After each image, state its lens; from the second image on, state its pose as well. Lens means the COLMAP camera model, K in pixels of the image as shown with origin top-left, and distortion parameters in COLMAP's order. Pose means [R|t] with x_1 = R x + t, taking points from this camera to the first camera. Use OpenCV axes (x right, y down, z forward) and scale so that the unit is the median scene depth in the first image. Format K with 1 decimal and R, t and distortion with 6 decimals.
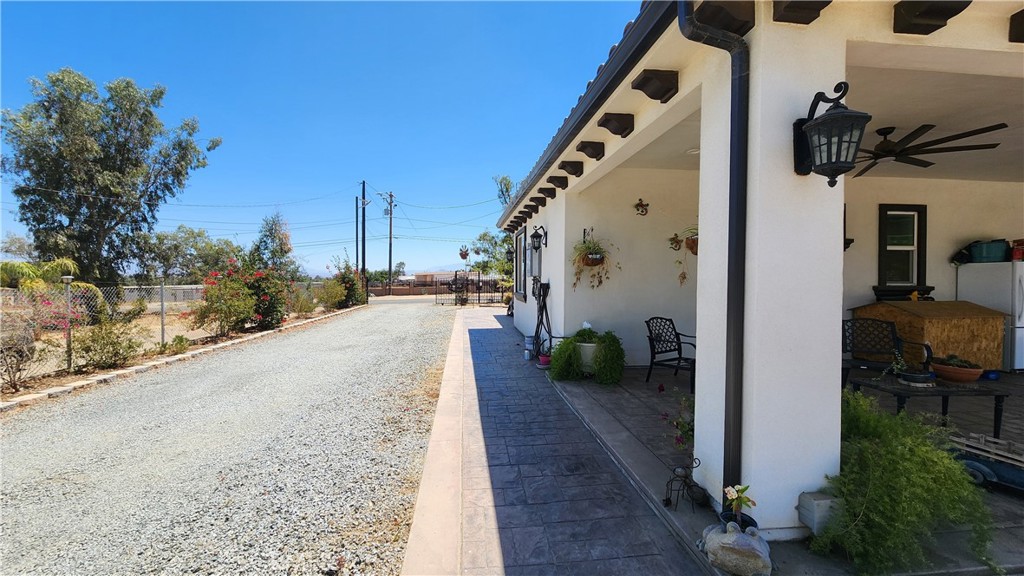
lens RADIAL K [[420.5, 0, 509.6], [0, 420.5, 289.4], [0, 0, 1]] dist [0.002178, 0.000350]
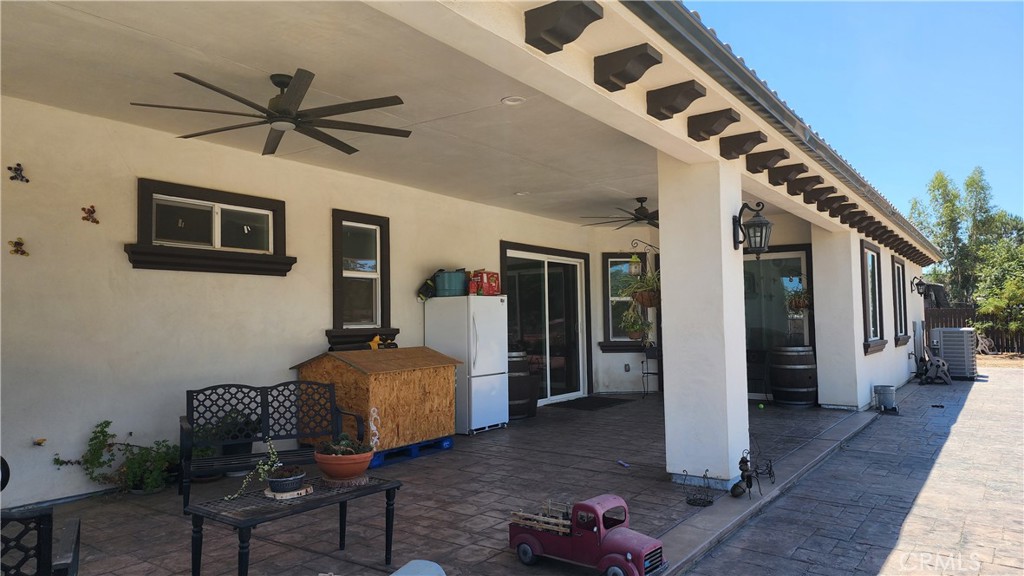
lens RADIAL K [[682.4, 0, 510.9], [0, 682.4, 287.3], [0, 0, 1]] dist [0.073274, -0.000748]
pose [[0.663159, 0.025484, 0.748045, 0.251204], [0.035636, 0.997212, -0.065565, 0.006641], [-0.747630, 0.070137, 0.660402, 0.063481]]
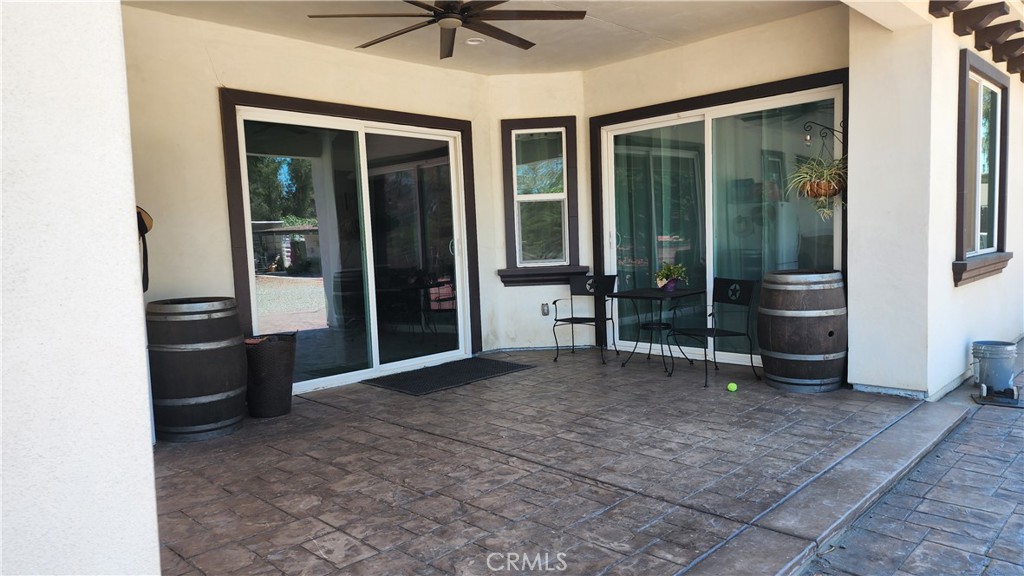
lens RADIAL K [[682.4, 0, 514.2], [0, 682.4, 289.9], [0, 0, 1]] dist [0.073274, -0.000748]
pose [[0.764246, -0.083298, 0.639523, 0.258012], [0.060275, 0.996509, 0.057765, 0.006686], [-0.642102, -0.005599, 0.766599, 0.064804]]
